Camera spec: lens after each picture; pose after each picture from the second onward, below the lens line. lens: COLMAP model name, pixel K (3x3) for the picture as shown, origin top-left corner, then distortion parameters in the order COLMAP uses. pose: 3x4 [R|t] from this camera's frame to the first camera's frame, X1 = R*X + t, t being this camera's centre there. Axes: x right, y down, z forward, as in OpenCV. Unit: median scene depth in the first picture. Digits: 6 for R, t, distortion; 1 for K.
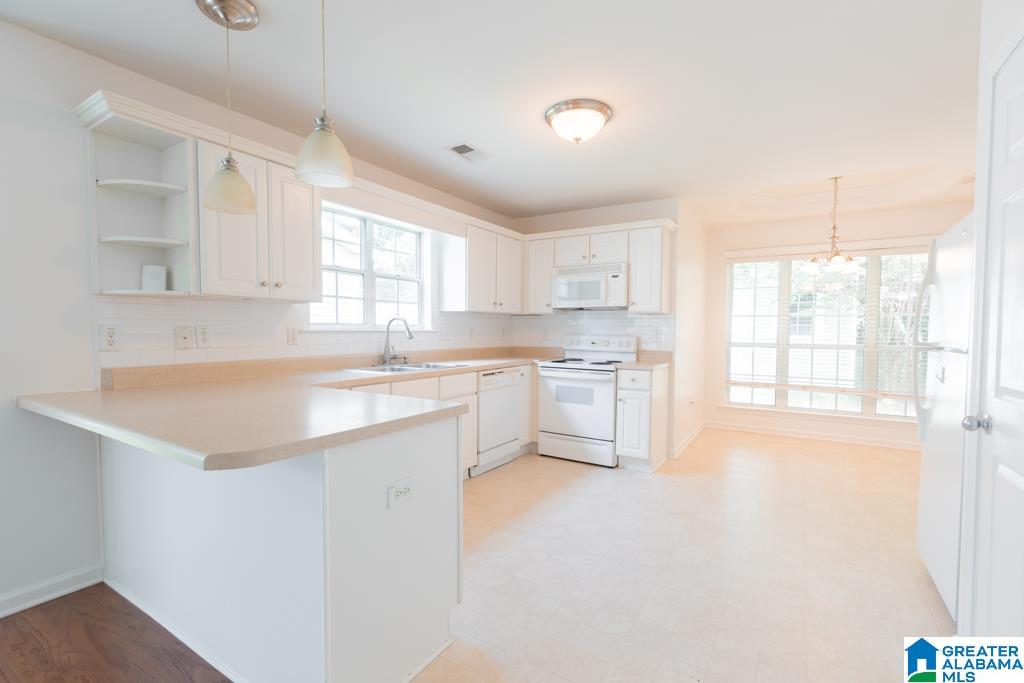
lens RADIAL K [[462.5, 0, 507.7], [0, 462.5, 337.9], [0, 0, 1]] dist [0.008207, -0.000014]
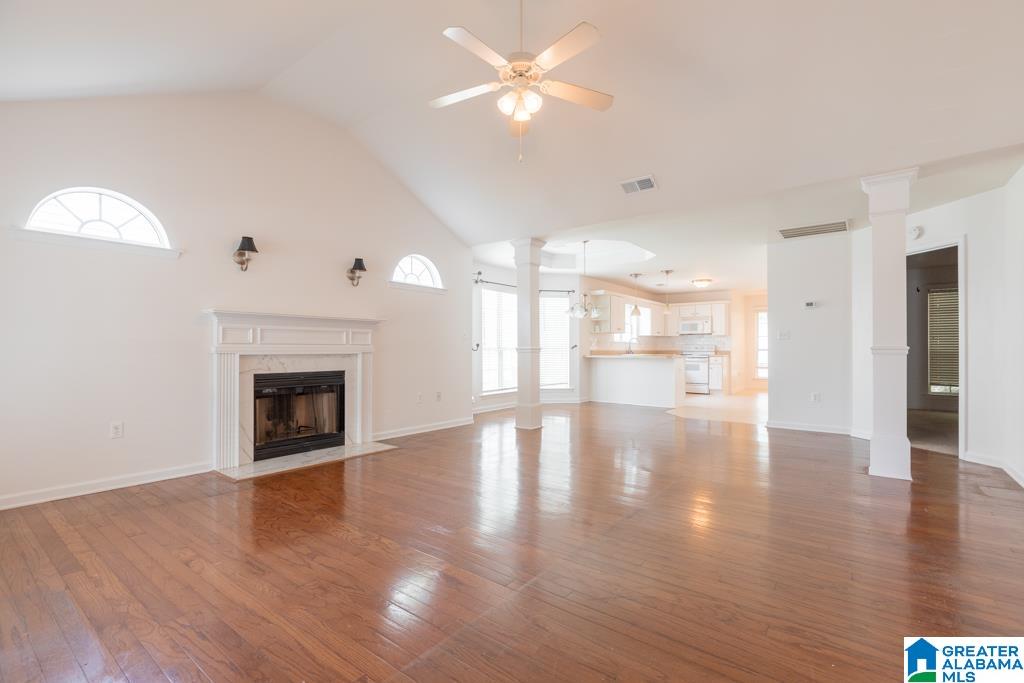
lens RADIAL K [[462.5, 0, 509.5], [0, 462.5, 344.2], [0, 0, 1]] dist [0.008207, -0.000014]
pose [[0.995392, -0.007232, -0.095614, -0.562559], [0.003888, 0.999376, -0.035116, 0.071967], [0.095809, 0.034583, 0.994799, -1.528393]]
